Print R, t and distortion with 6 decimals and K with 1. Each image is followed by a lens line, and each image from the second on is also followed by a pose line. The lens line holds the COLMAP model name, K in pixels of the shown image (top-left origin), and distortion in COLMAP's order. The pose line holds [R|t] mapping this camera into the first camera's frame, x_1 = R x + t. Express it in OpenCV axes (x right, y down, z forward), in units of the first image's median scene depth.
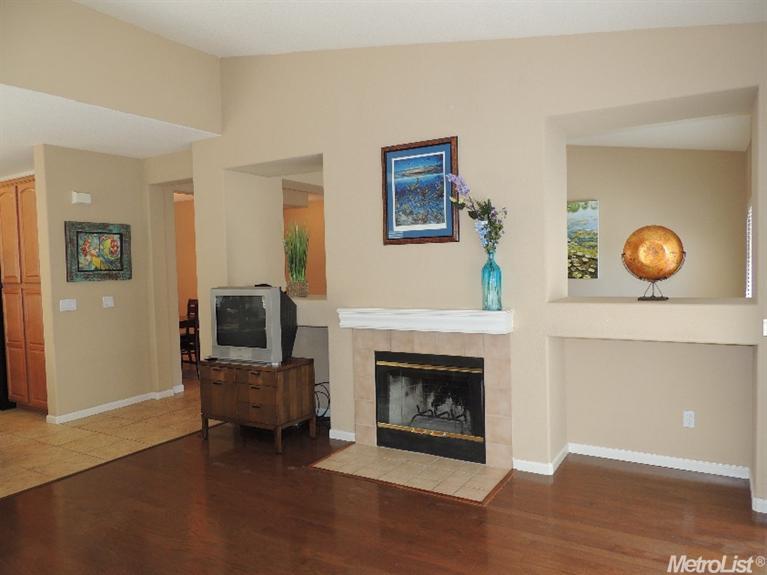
lens RADIAL K [[544.3, 0, 383.5], [0, 544.3, 287.5], [0, 0, 1]] dist [-0.007672, -0.006176]
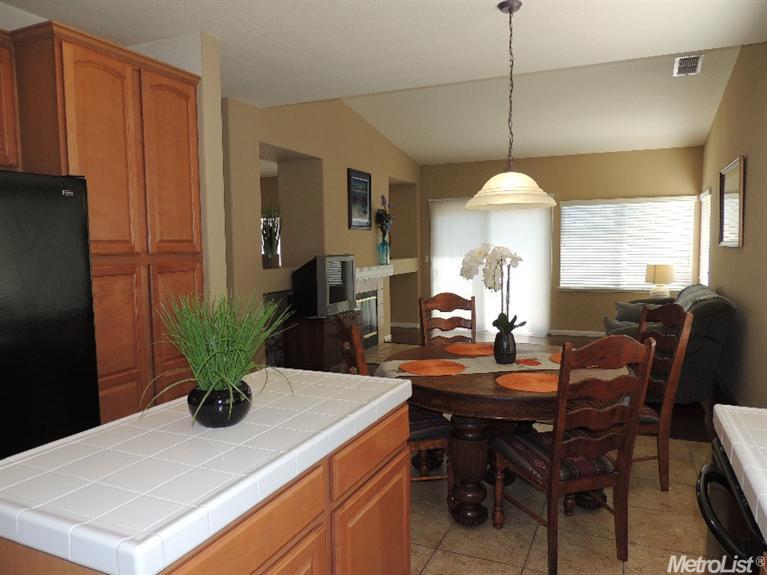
lens RADIAL K [[544.3, 0, 383.5], [0, 544.3, 287.5], [0, 0, 1]] dist [-0.007672, -0.006176]
pose [[-0.121011, -0.047509, 0.991514, -1.804759], [0.058579, 0.996771, 0.054910, 0.013291], [-0.990921, 0.064727, -0.117837, 1.231976]]
